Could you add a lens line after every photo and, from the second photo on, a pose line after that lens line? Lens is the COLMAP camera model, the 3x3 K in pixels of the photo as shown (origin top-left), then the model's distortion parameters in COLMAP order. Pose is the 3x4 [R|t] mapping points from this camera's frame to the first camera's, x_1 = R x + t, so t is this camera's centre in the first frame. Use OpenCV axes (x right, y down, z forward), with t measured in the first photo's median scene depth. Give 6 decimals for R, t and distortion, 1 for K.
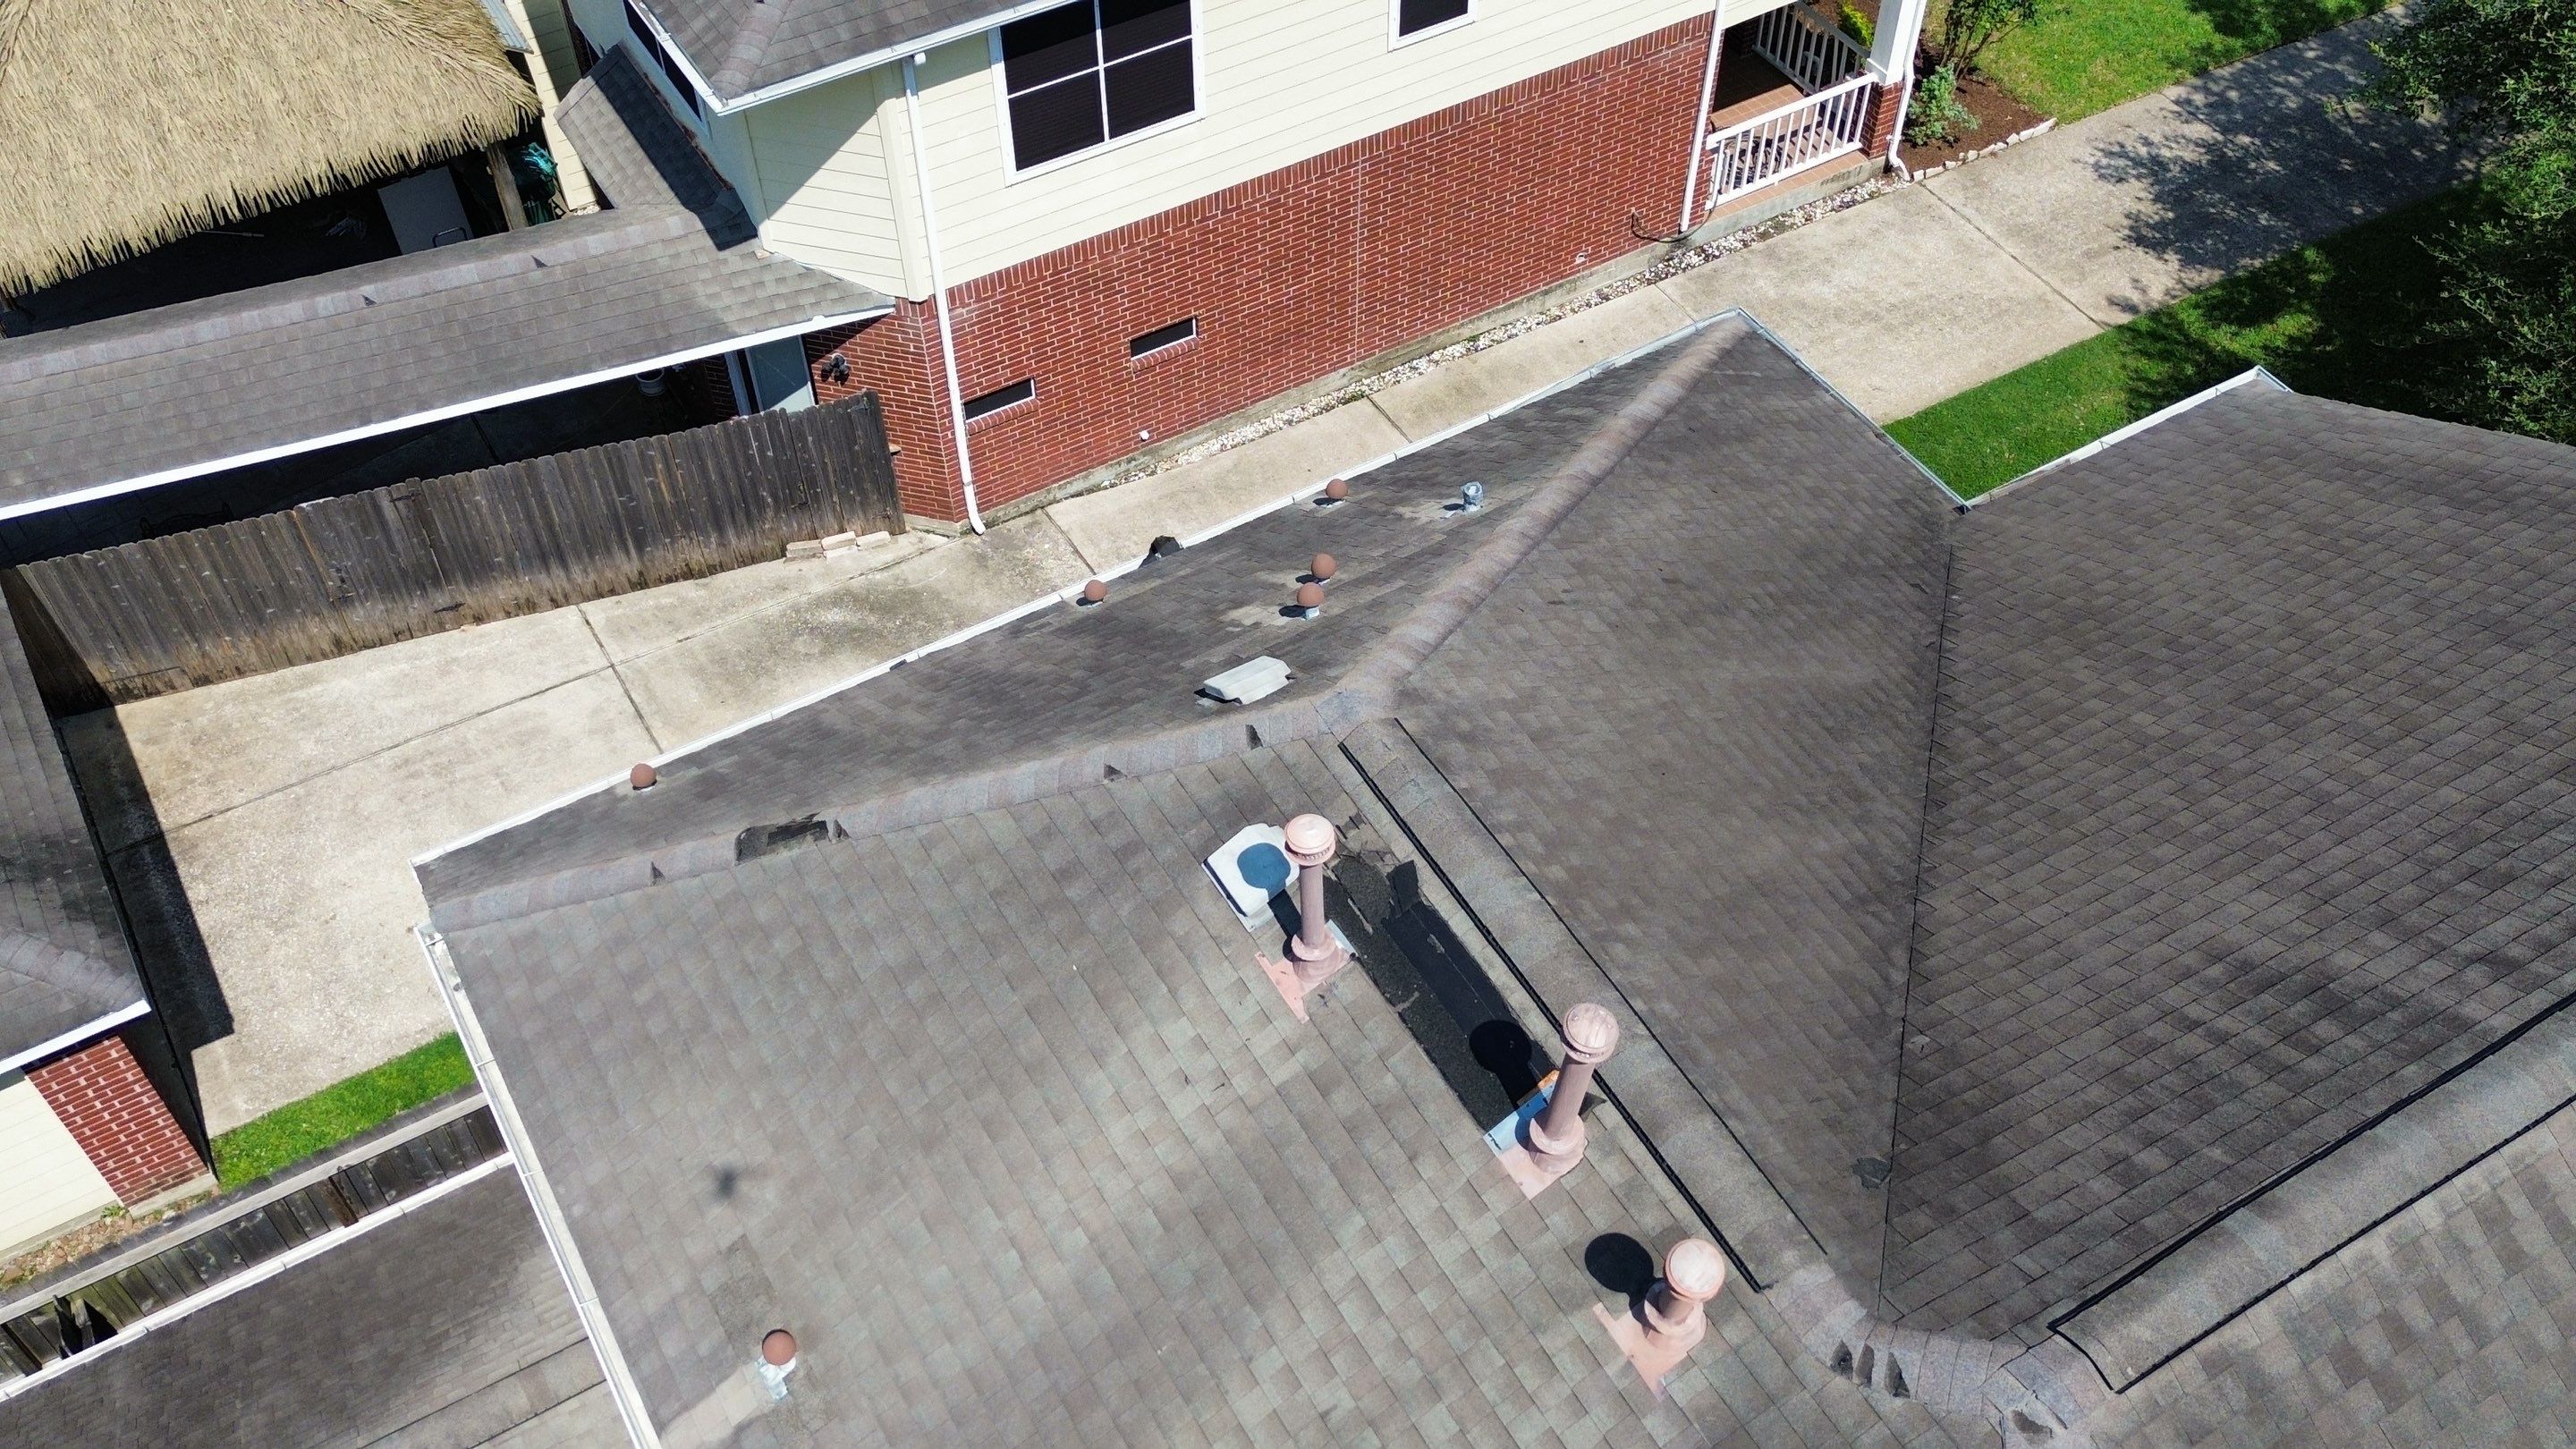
lens RADIAL K [[2370.1, 0, 1301.1], [0, 2370.1, 722.4], [0, 0, 1]] dist [0.077267, -0.094418]
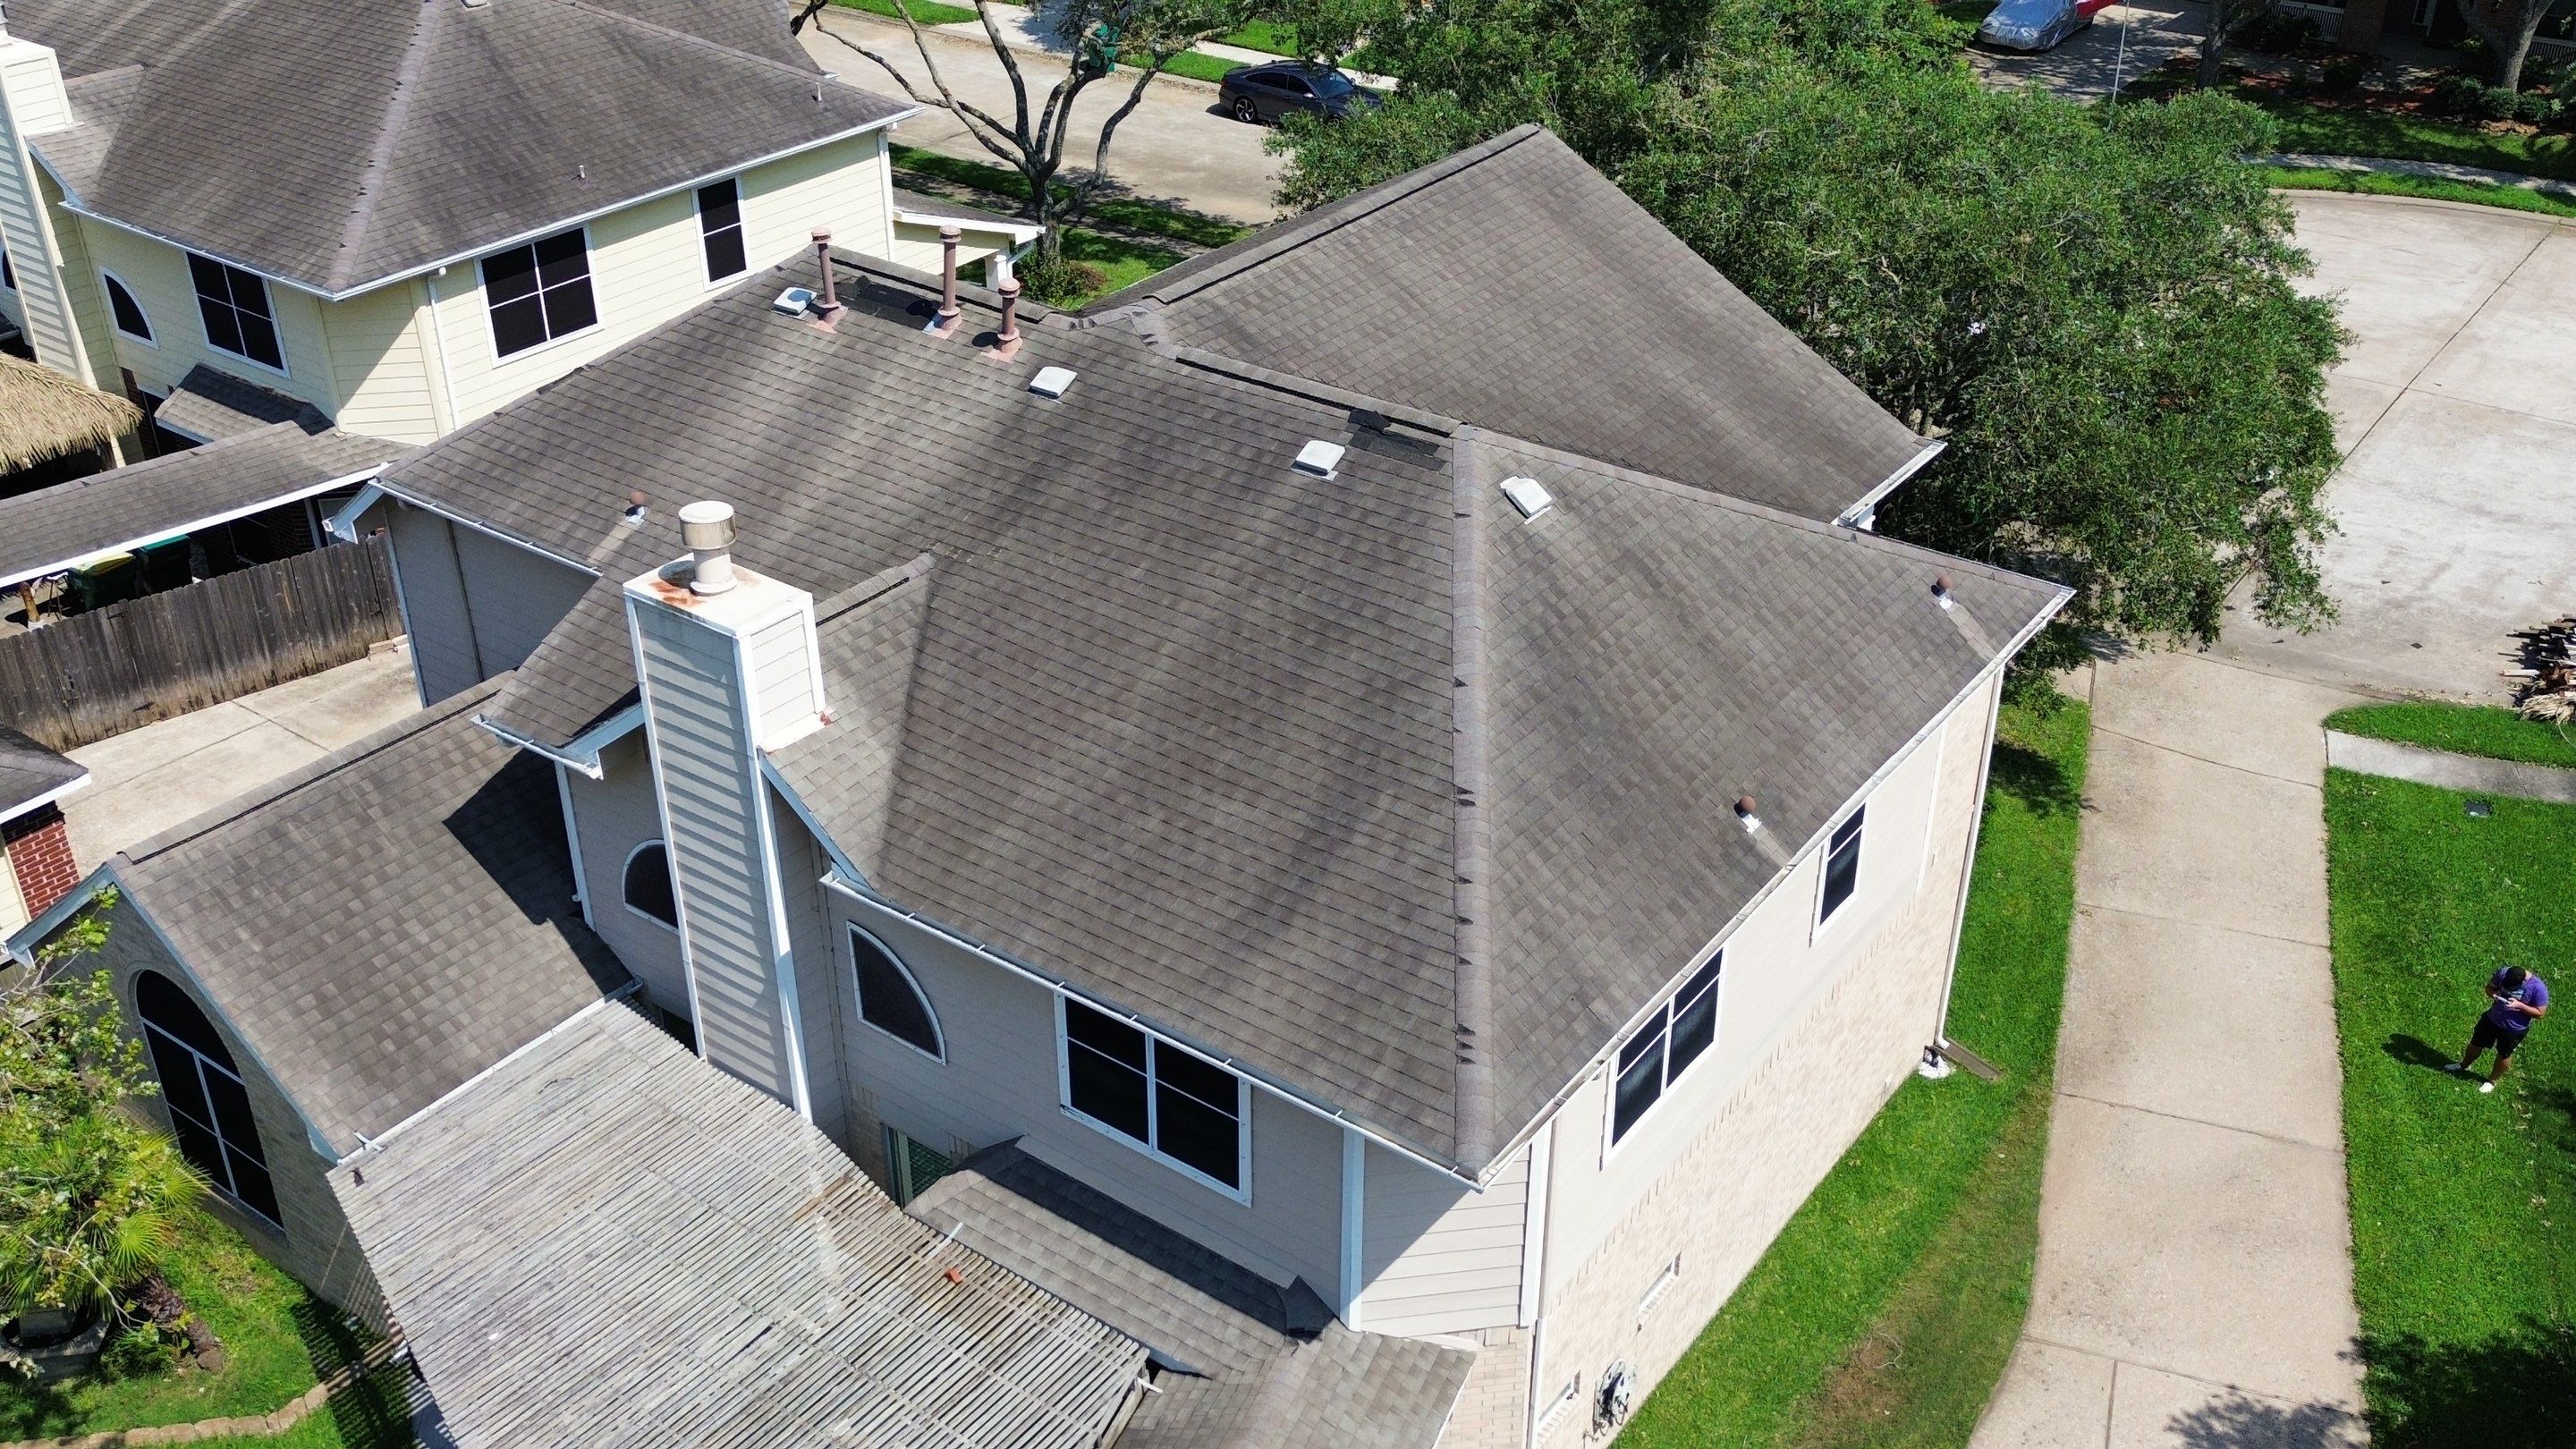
lens RADIAL K [[2370.1, 0, 1301.1], [0, 2370.1, 722.4], [0, 0, 1]] dist [0.077267, -0.094418]
pose [[0.918571, -0.194709, 0.343971, -0.224326], [0.297181, 0.913987, -0.276244, 0.615250], [-0.260598, 0.355972, 0.897426, -0.538810]]
